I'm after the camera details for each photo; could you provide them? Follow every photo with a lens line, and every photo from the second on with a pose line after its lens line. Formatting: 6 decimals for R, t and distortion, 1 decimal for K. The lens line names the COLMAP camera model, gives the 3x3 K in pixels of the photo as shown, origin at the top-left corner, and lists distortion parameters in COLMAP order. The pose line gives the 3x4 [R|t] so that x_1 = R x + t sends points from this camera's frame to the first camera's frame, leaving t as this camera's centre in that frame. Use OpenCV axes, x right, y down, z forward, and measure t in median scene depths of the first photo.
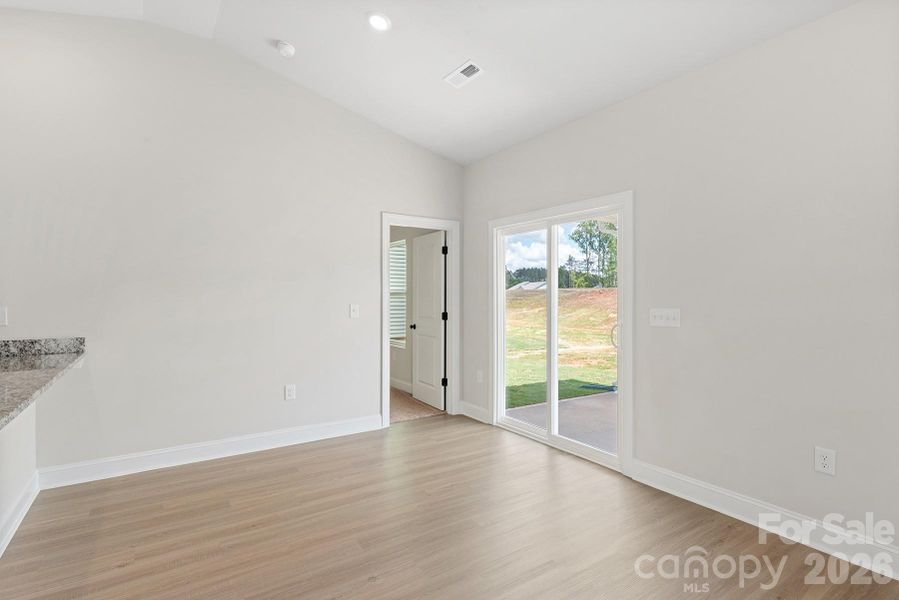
lens RADIAL K [[441.6, 0, 448.4], [0, 441.6, 294.5], [0, 0, 1]] dist [0.002190, 0.000739]
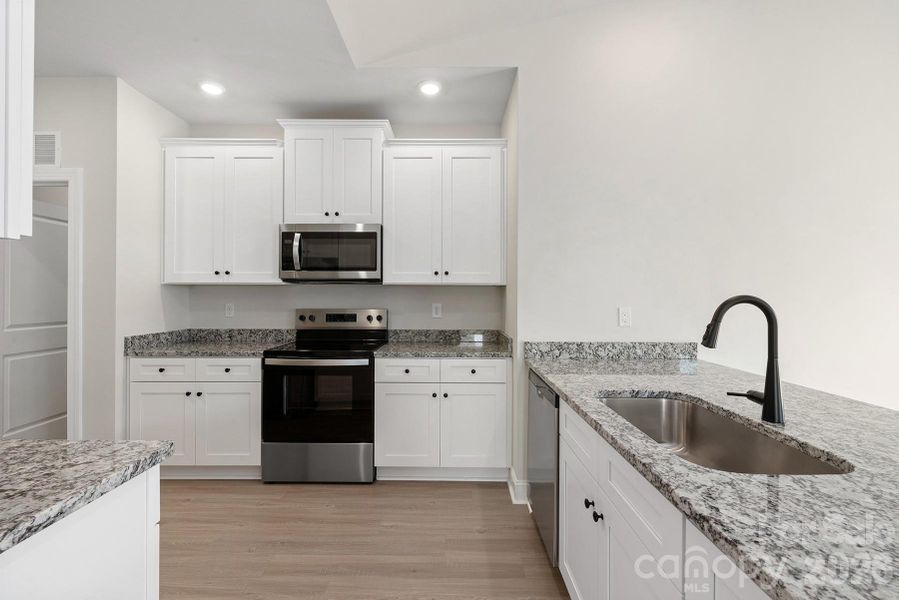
lens RADIAL K [[375.2, 0, 449.5], [0, 375.2, 295.6], [0, 0, 1]] dist [-0.001628, -0.000167]
pose [[0.833159, -0.001025, -0.553032, -0.659445], [0.002830, 0.999993, 0.002410, -0.000305], [0.553026, -0.003573, 0.833157, 0.076197]]
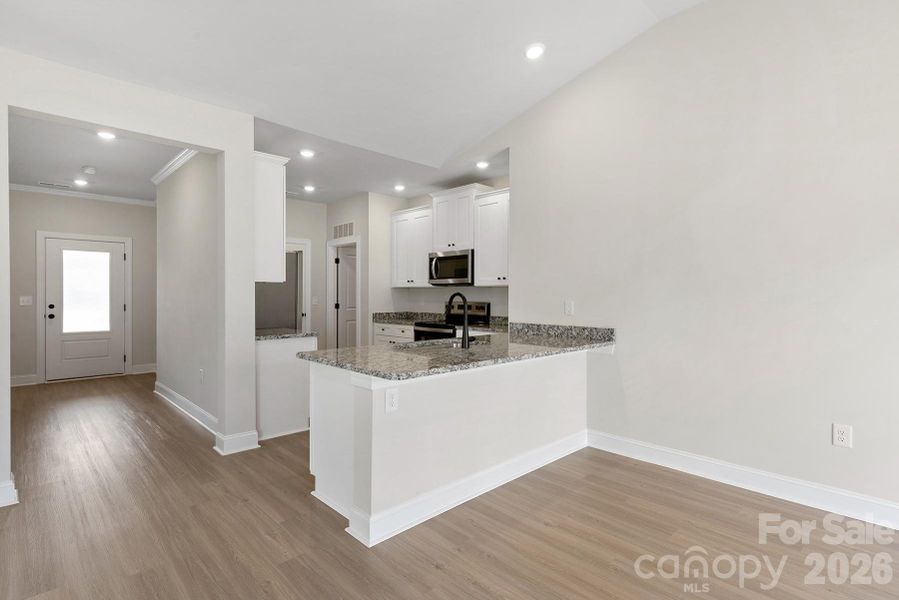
lens RADIAL K [[441.6, 0, 448.4], [0, 441.6, 294.5], [0, 0, 1]] dist [0.002190, 0.000739]
pose [[0.181809, -0.001069, -0.983333, 0.192369], [0.004897, 0.999988, -0.000182, 0.004966], [0.983322, -0.004782, 0.181812, 0.291228]]
